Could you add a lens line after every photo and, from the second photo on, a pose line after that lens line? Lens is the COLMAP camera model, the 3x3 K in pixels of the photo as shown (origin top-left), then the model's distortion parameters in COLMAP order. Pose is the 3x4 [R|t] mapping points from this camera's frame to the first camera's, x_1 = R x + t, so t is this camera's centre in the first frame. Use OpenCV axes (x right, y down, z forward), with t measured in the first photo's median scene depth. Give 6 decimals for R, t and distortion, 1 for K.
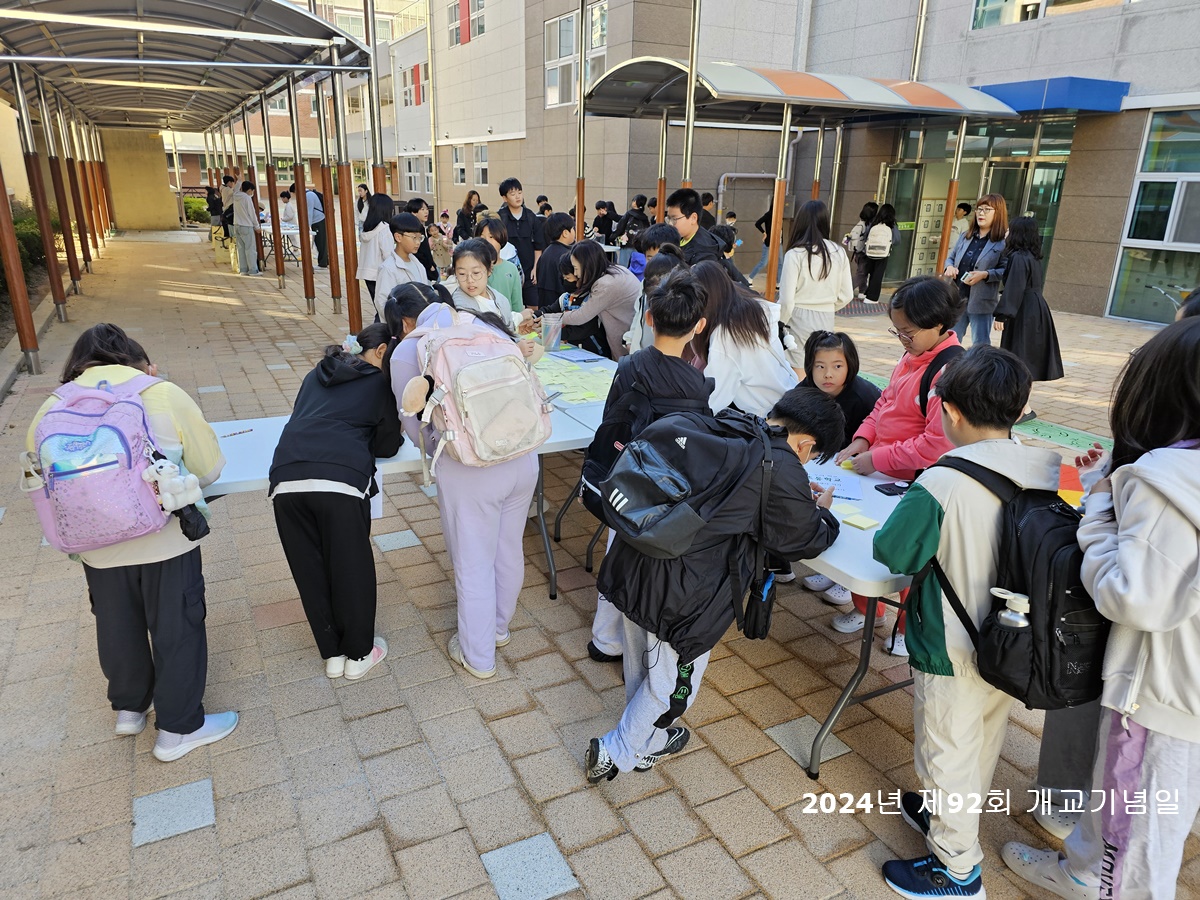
lens RADIAL K [[808.4, 0, 589.1], [0, 808.4, 449.5], [0, 0, 1]] dist [0.046604, -0.038723]
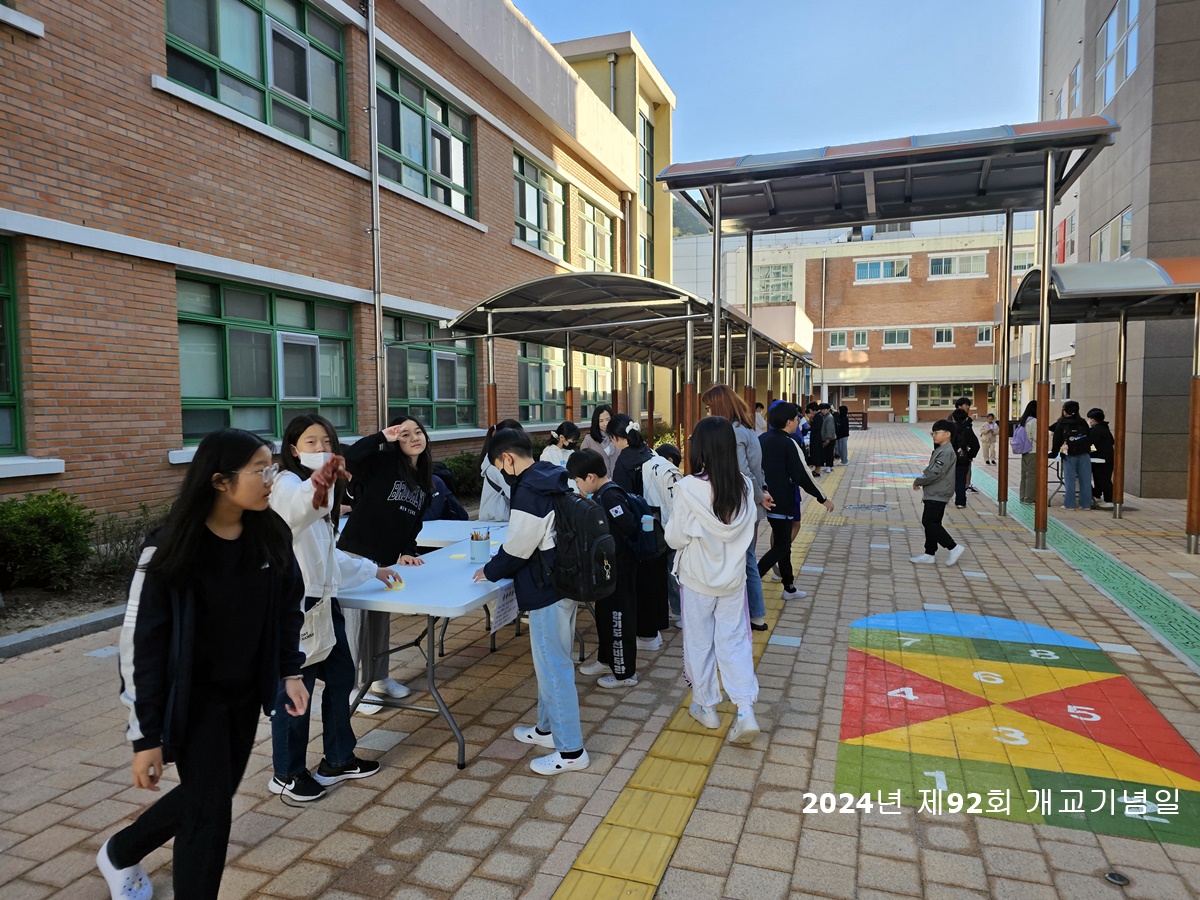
lens RADIAL K [[801.7, 0, 600.0], [0, 801.7, 450.0], [0, 0, 1]] dist [0.073636, -0.077236]
pose [[0.693097, 0.015333, -0.720681, 0.353855], [-0.205016, 0.962679, -0.176687, 0.008990], [0.691075, 0.270212, 0.670373, 0.038033]]
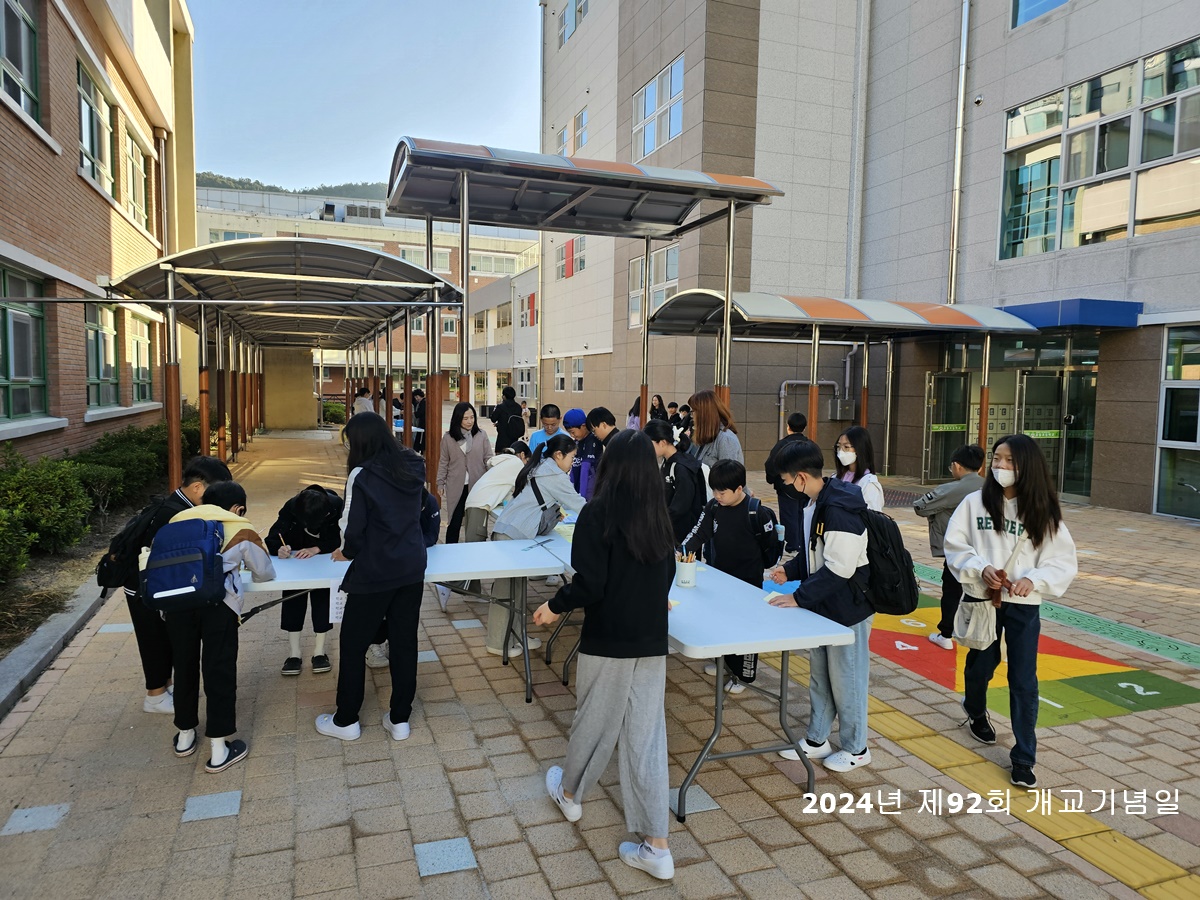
lens RADIAL K [[803.5, 0, 594.2], [0, 803.5, 438.2], [0, 0, 1]] dist [0.062002, -0.051314]
pose [[0.991969, 0.007474, -0.126262, 0.063629], [-0.039411, 0.966819, -0.252403, 0.031489], [0.120186, 0.255352, 0.959349, -0.086755]]
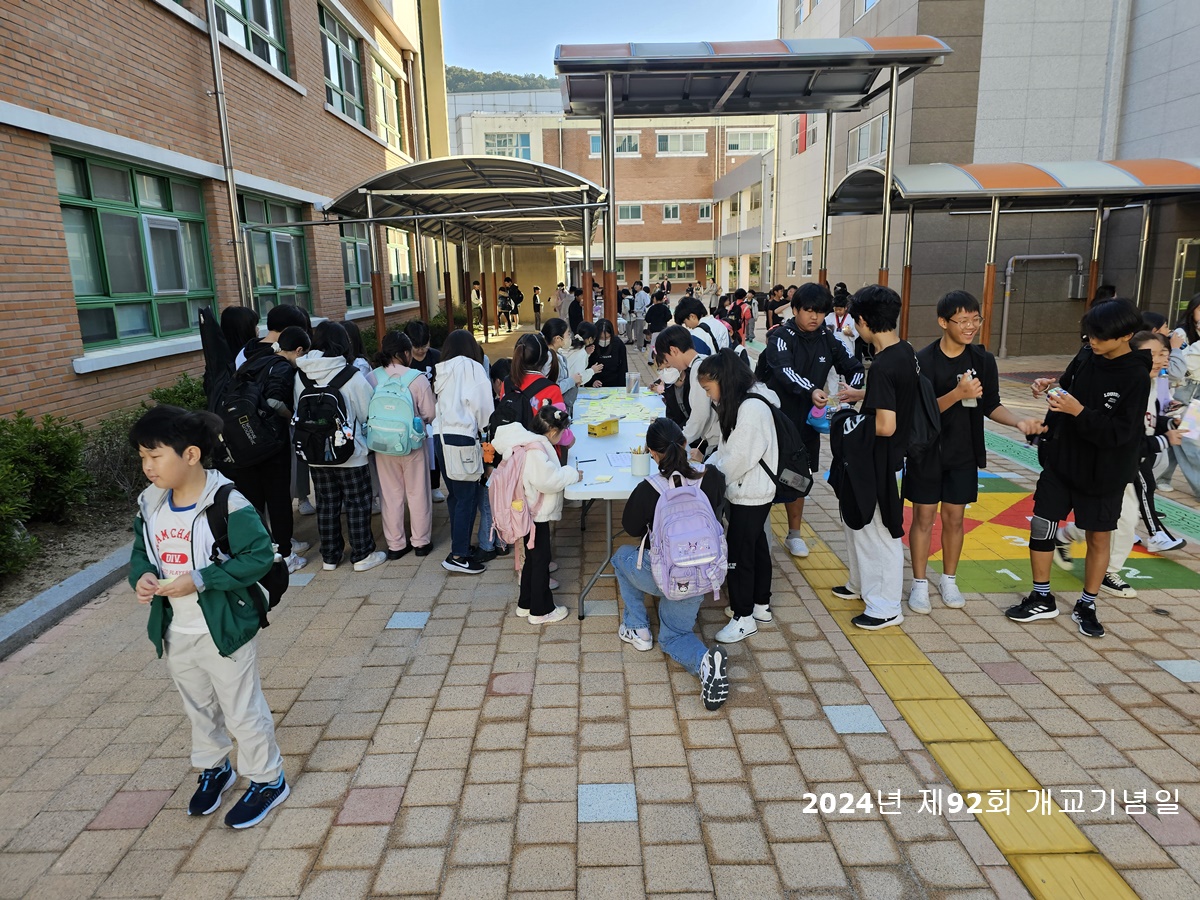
lens RADIAL K [[808.8, 0, 597.8], [0, 808.8, 446.2], [0, 0, 1]] dist [0.046418, -0.036110]
pose [[0.895665, 0.055250, -0.441284, 0.222573], [-0.102679, 0.991135, -0.084311, 0.038213], [0.432713, 0.120825, 0.893398, -0.119543]]
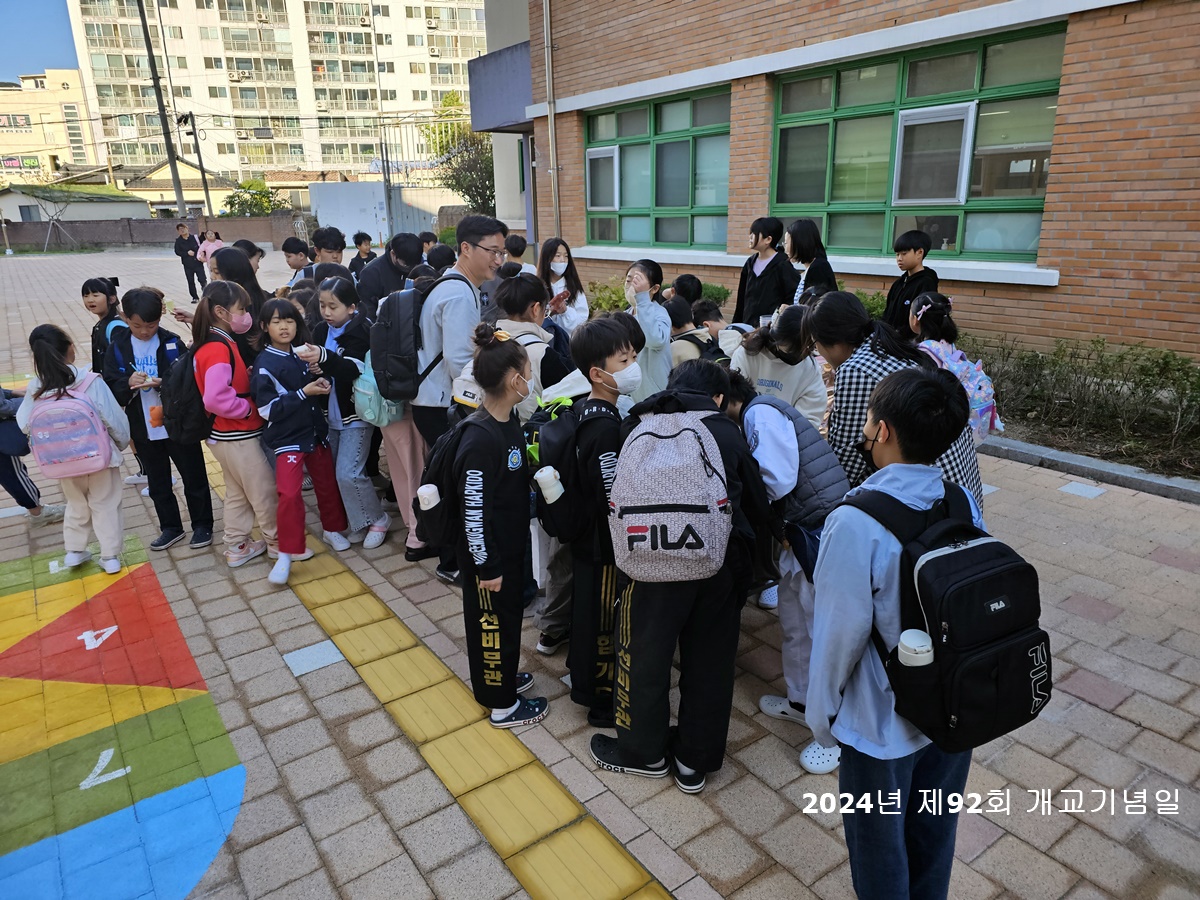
lens RADIAL K [[808.8, 0, 597.8], [0, 808.8, 446.2], [0, 0, 1]] dist [0.046418, -0.036110]
pose [[-0.990259, 0.046205, -0.131346, 0.034455], [-0.037104, 0.821648, 0.568786, -0.217558], [0.134201, 0.568119, -0.811930, 0.649206]]
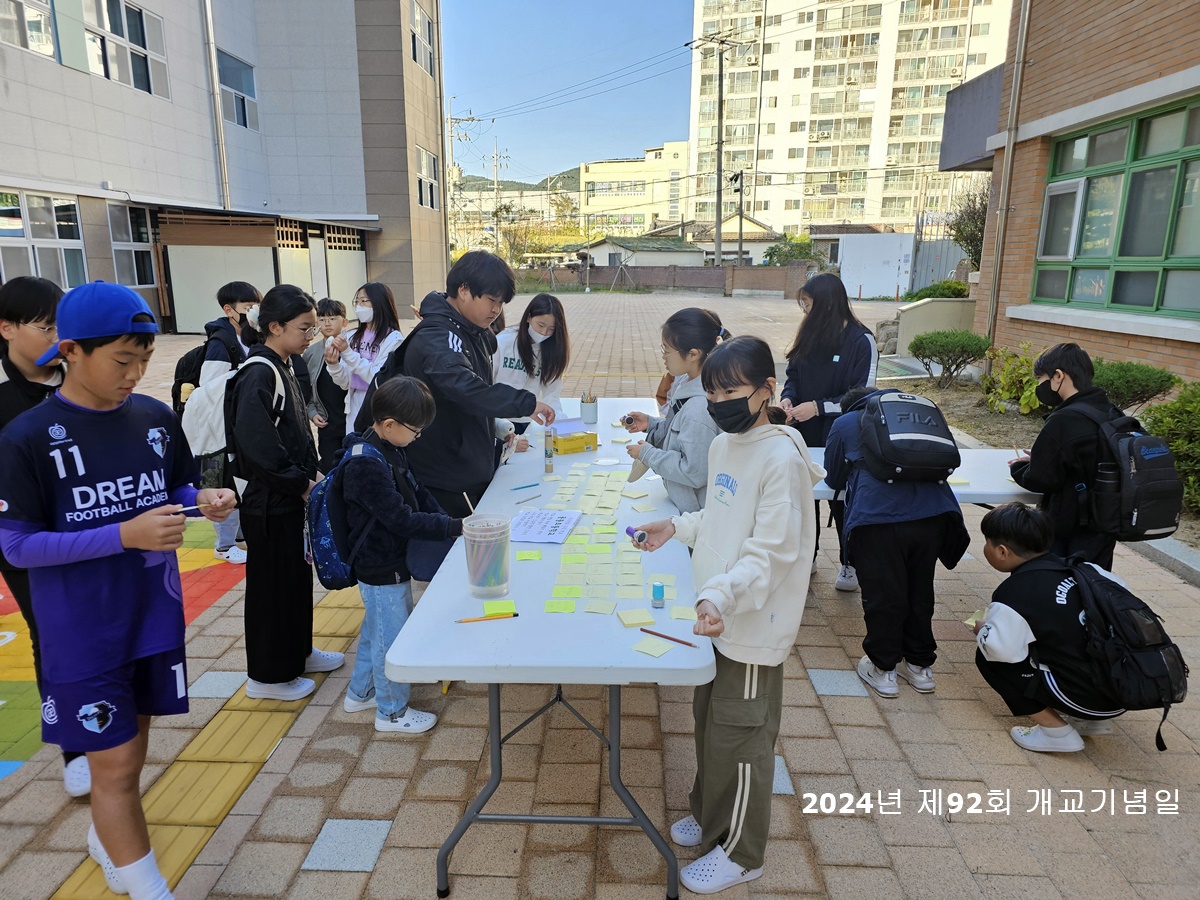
lens RADIAL K [[813.6, 0, 591.7], [0, 813.6, 453.0], [0, 0, 1]] dist [0.033170, -0.025826]
pose [[-0.866534, -0.132750, 0.481140, -0.130280], [0.139597, 0.861050, 0.488984, -0.175479], [-0.479199, 0.490887, -0.727598, 0.547830]]
